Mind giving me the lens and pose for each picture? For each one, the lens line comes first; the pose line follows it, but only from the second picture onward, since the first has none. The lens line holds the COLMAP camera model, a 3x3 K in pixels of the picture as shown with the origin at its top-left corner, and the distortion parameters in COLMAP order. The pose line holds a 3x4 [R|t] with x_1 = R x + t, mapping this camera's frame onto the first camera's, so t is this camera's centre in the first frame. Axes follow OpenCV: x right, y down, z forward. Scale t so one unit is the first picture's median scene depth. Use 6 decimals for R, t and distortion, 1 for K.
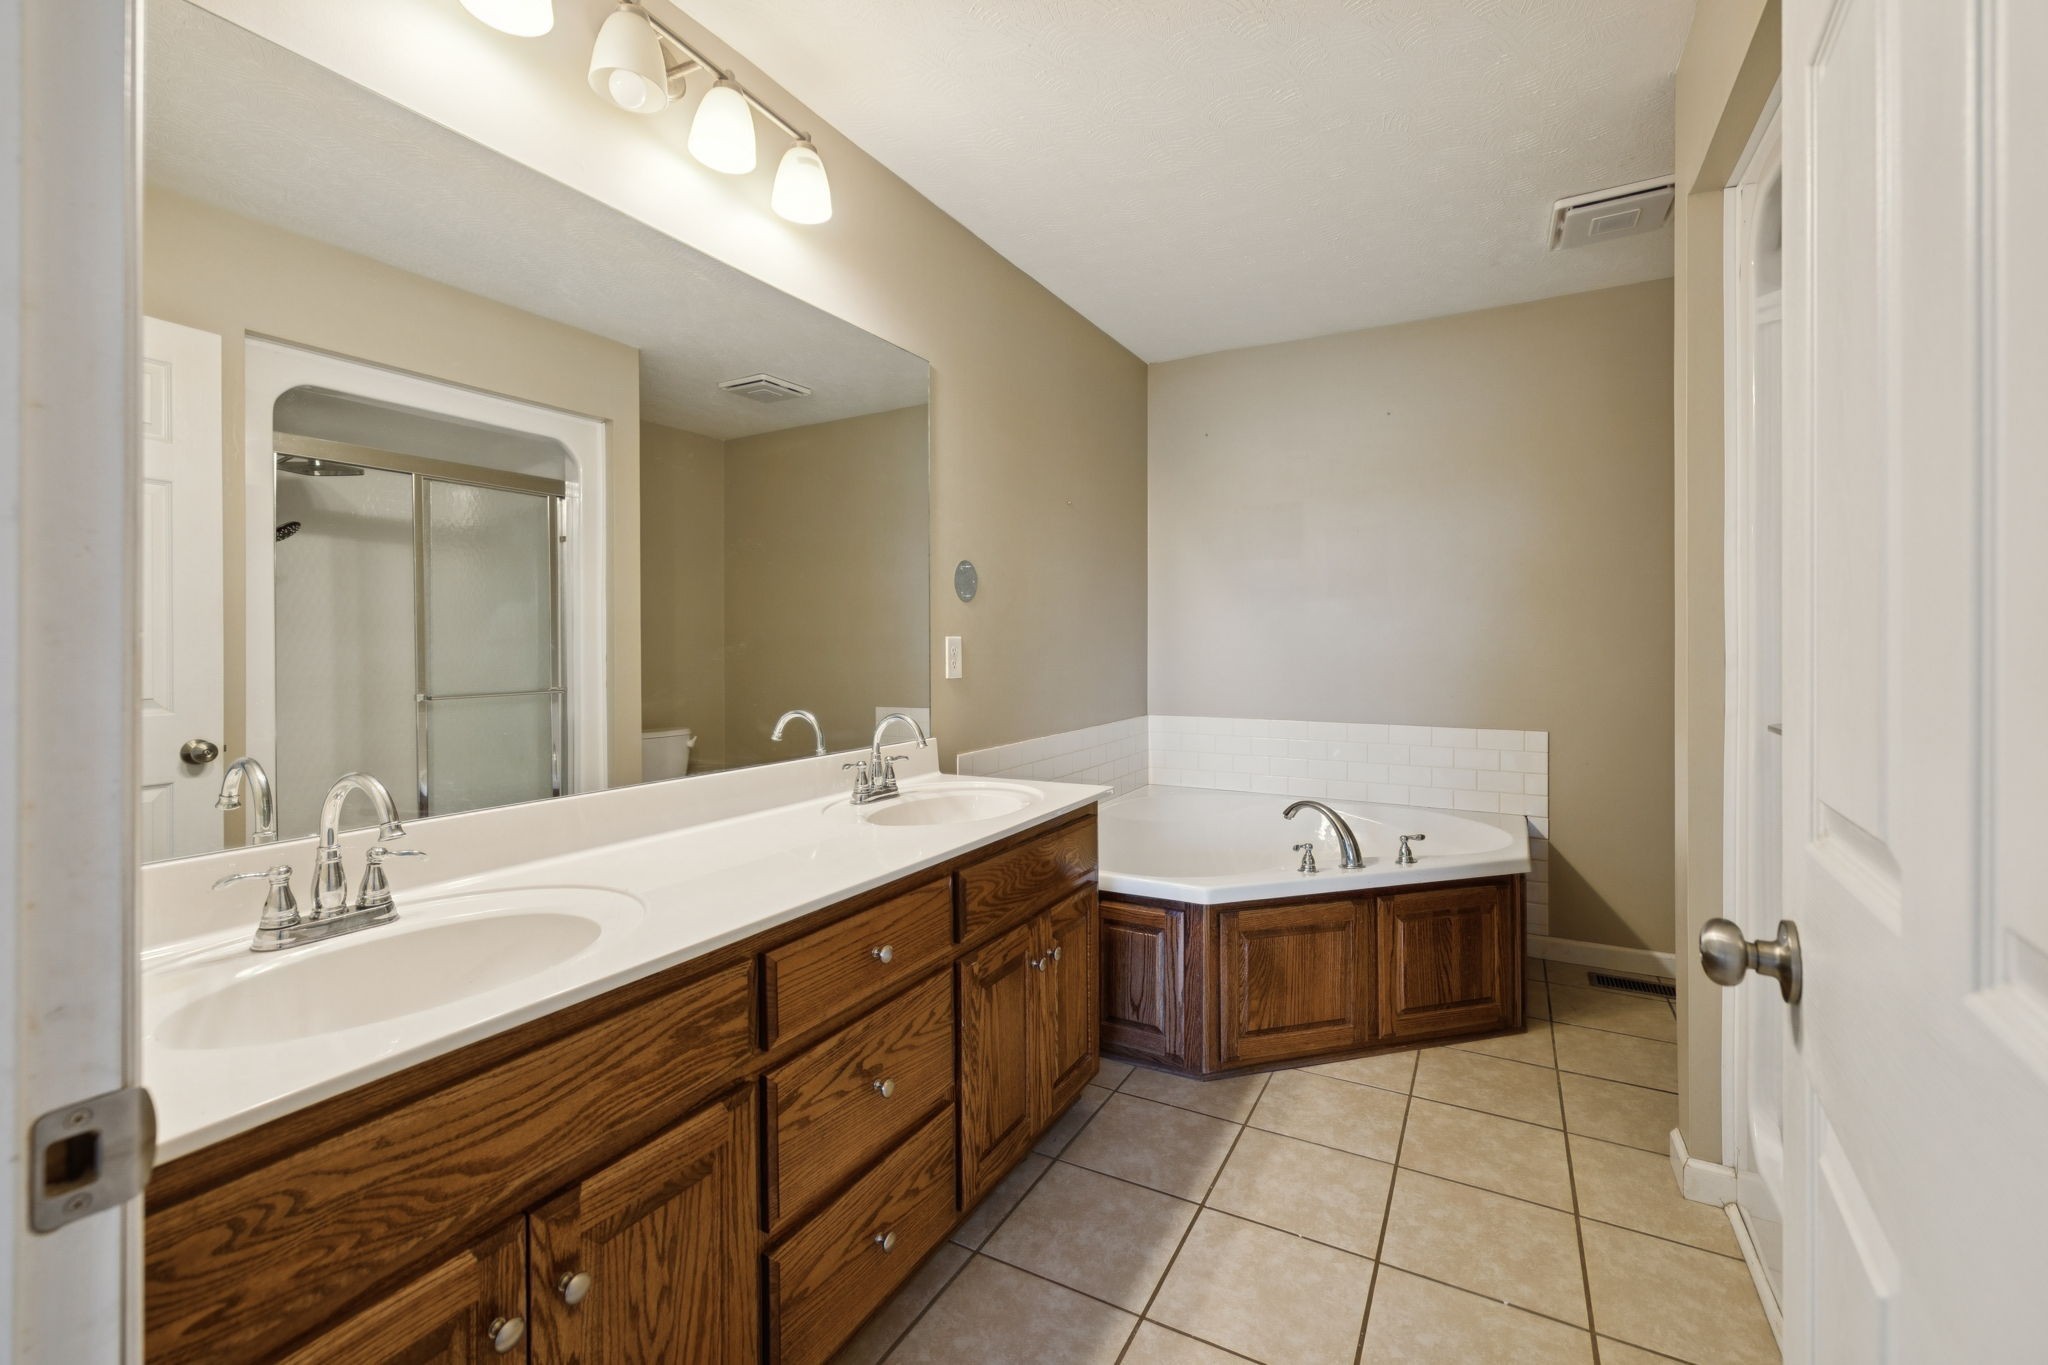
lens RADIAL K [[869.4, 0, 1037.2], [0, 869.4, 651.0], [0, 0, 1]] dist [0.001316, 0.000802]
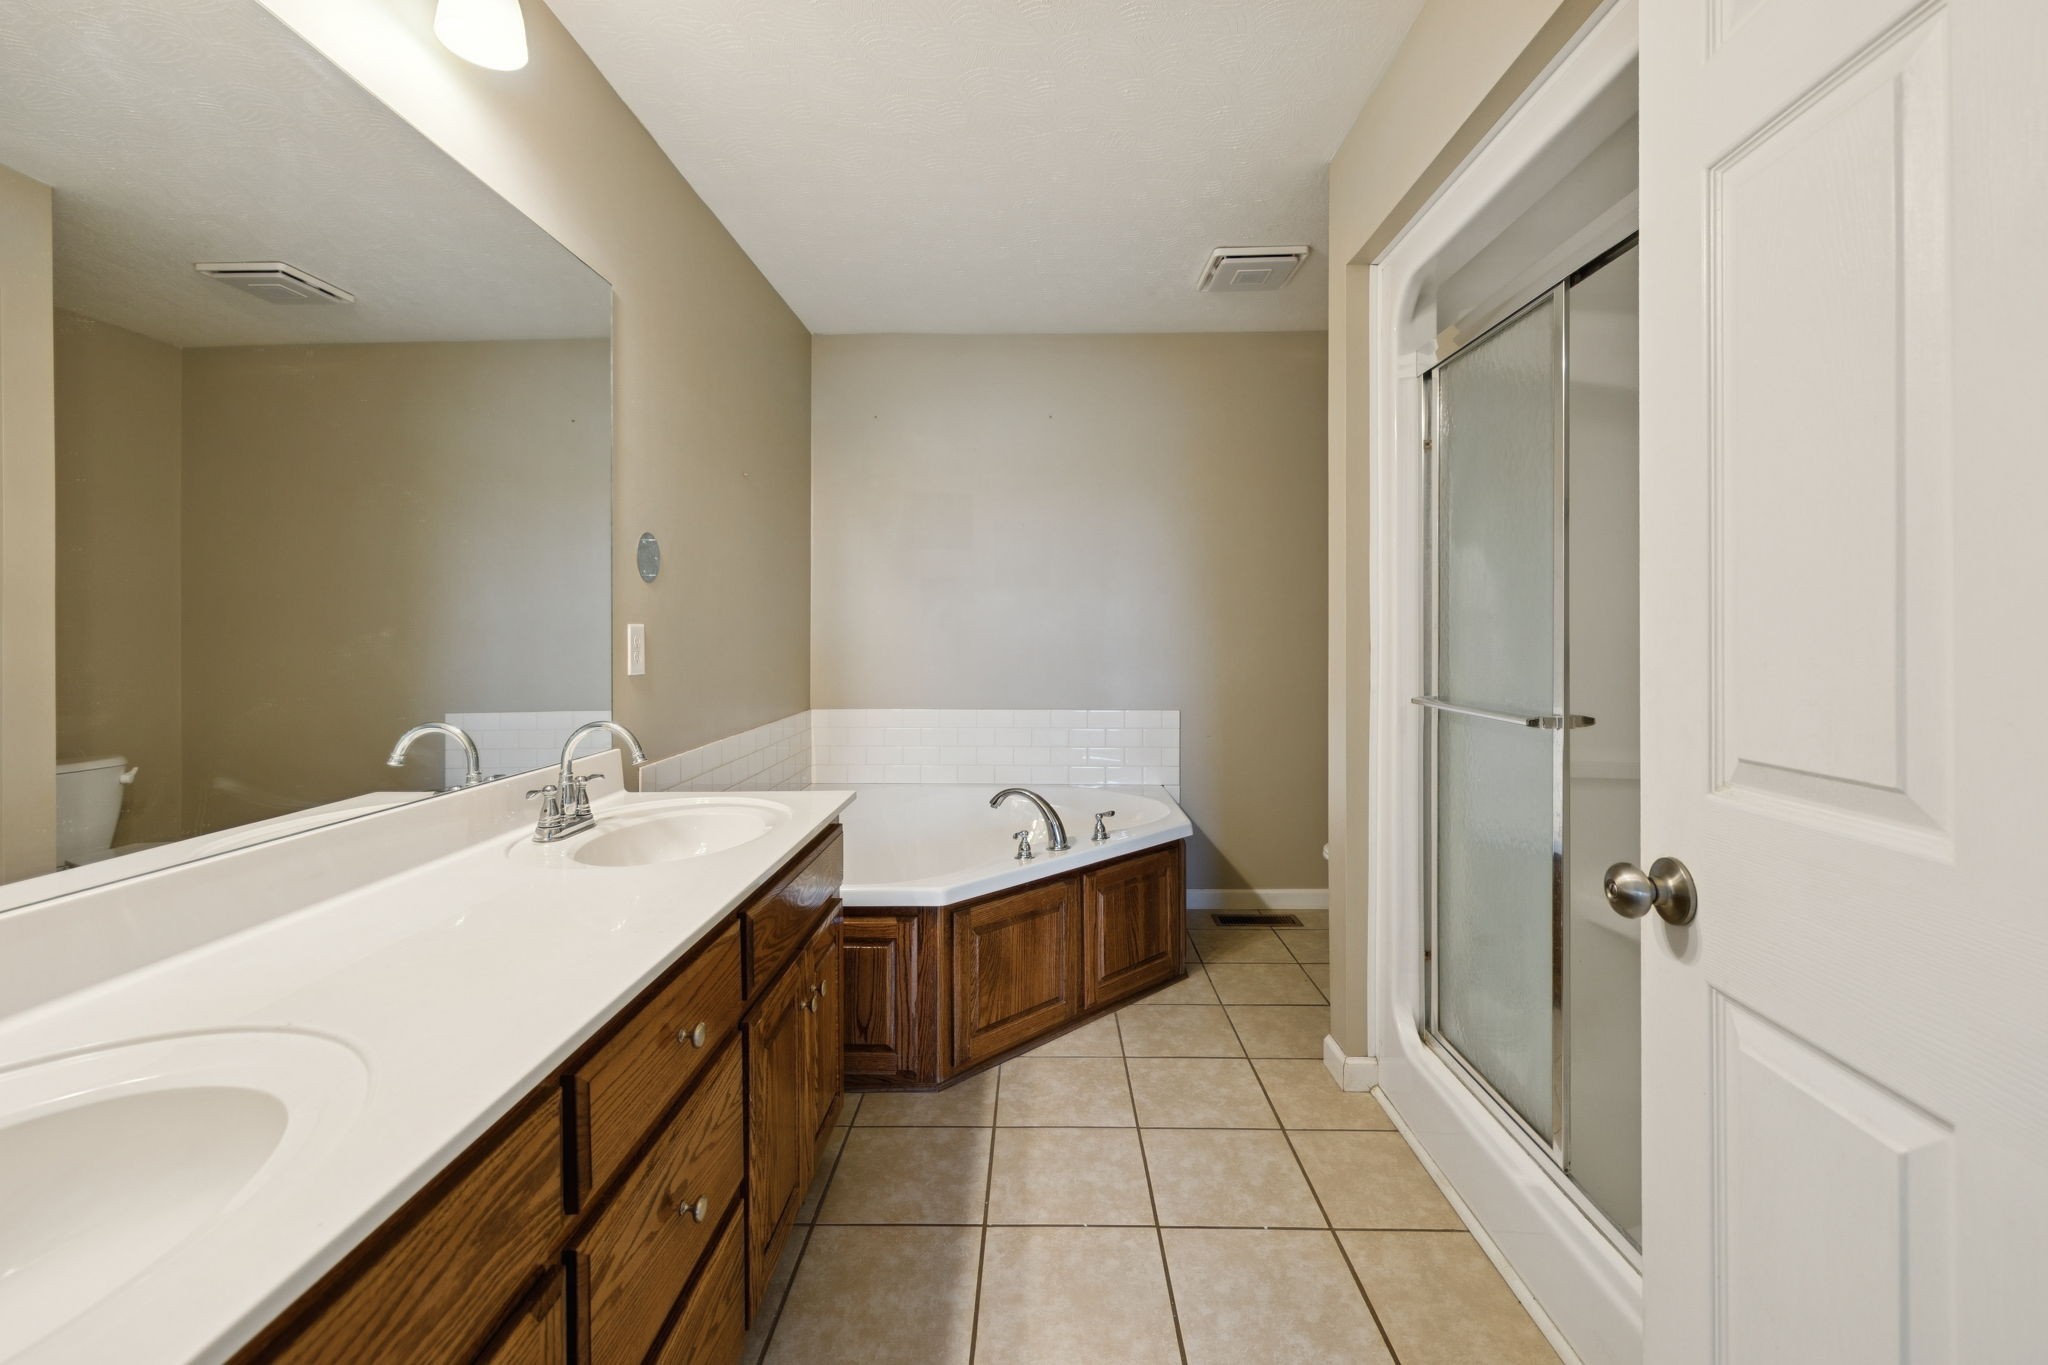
lens RADIAL K [[865.2, 0, 1023.1], [0, 865.2, 636.8], [0, 0, 1]] dist [-0.000645, 0.000522]
pose [[0.883488, -0.001021, 0.468453, -0.170276], [0.003691, 0.999982, -0.004782, 0.000622], [-0.468440, 0.005953, 0.883475, 0.114723]]
